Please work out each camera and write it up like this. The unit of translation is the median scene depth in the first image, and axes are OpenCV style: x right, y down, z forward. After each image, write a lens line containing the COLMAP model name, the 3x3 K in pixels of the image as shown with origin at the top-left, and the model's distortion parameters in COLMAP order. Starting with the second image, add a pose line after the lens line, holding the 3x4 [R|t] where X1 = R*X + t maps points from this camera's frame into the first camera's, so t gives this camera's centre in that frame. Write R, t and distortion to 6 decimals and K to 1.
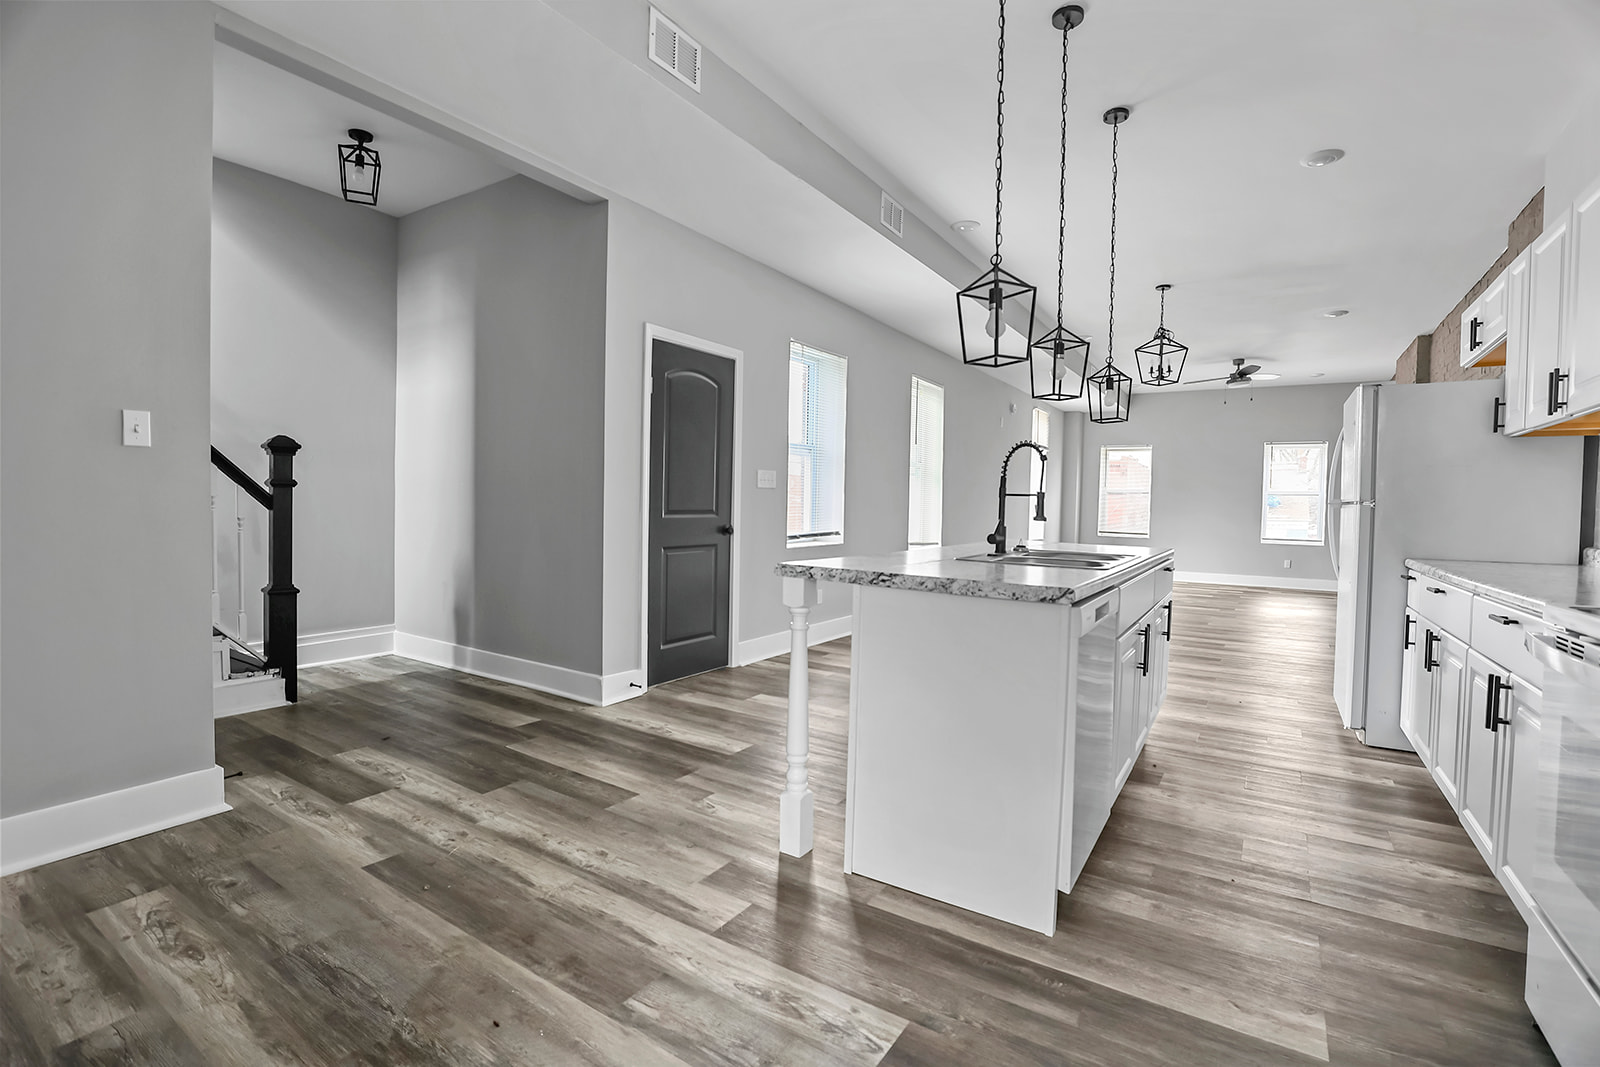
lens RADIAL K [[720.0, 0, 810.4], [0, 720.0, 529.1], [0, 0, 1]] dist [-0.002791, 0.000208]
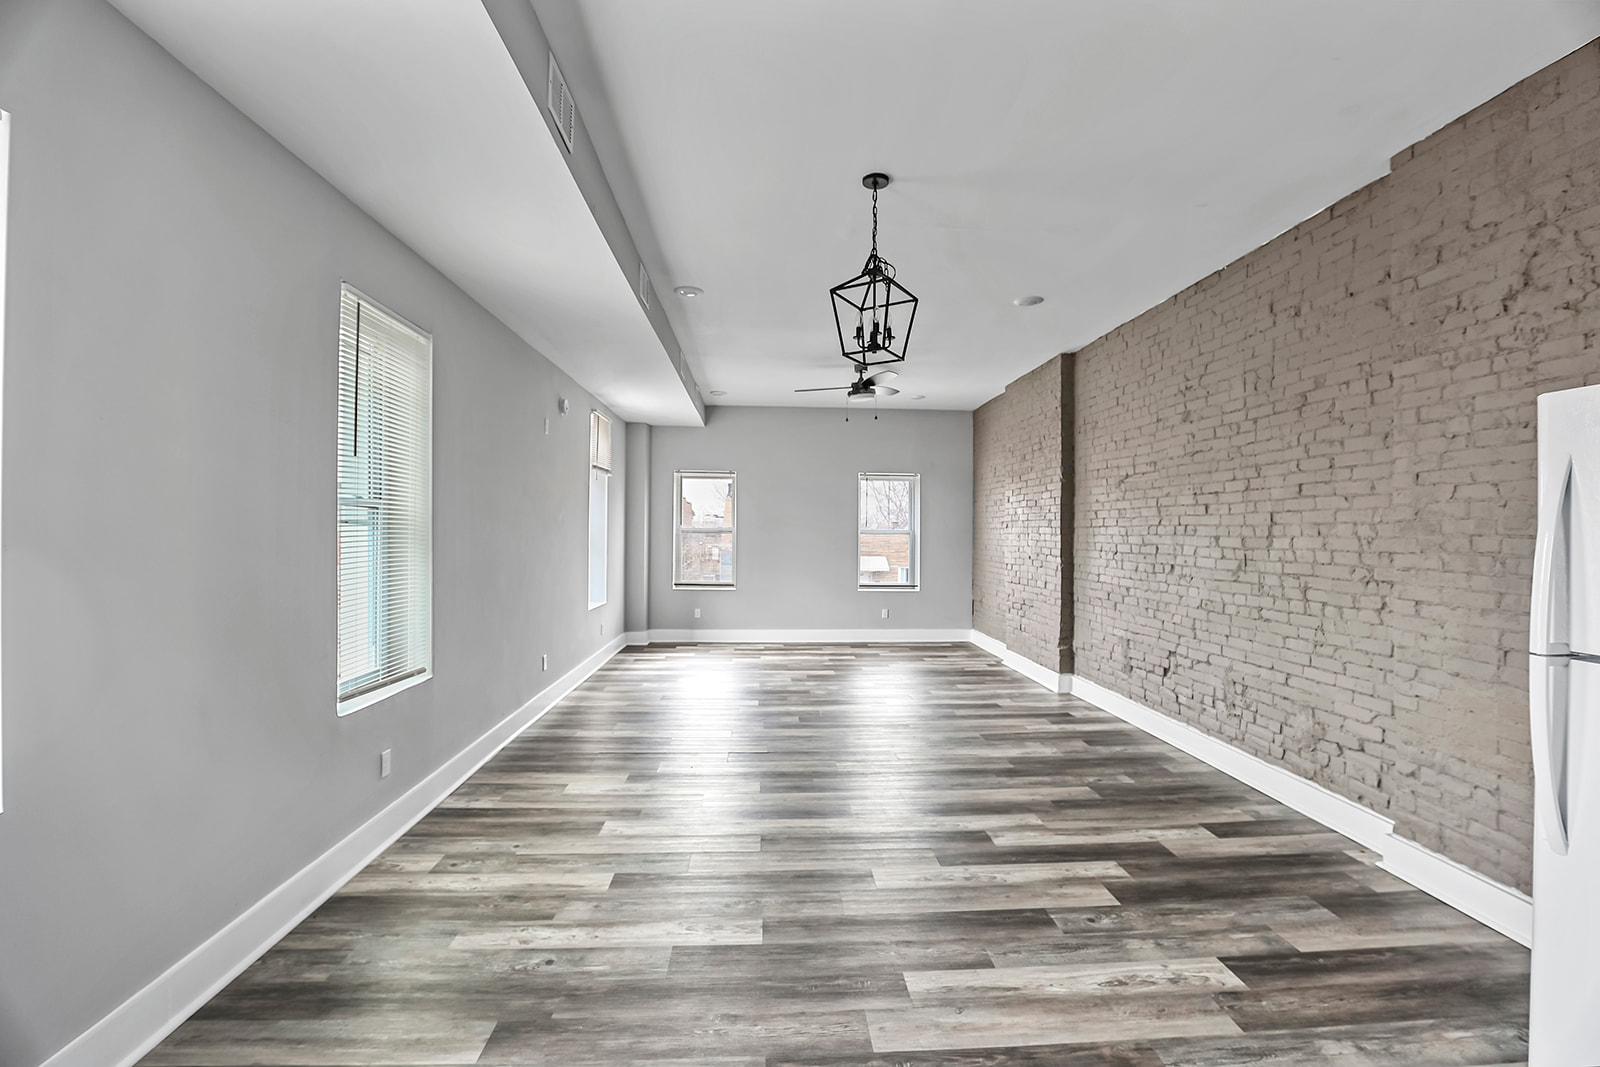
lens RADIAL K [[720.0, 0, 812.7], [0, 720.0, 529.7], [0, 0, 1]] dist [-0.002791, 0.000208]
pose [[0.801939, -0.014725, 0.597224, 0.088933], [0.032172, 0.999310, -0.018561, -0.046629], [-0.596538, 0.034098, 0.801860, 0.416061]]
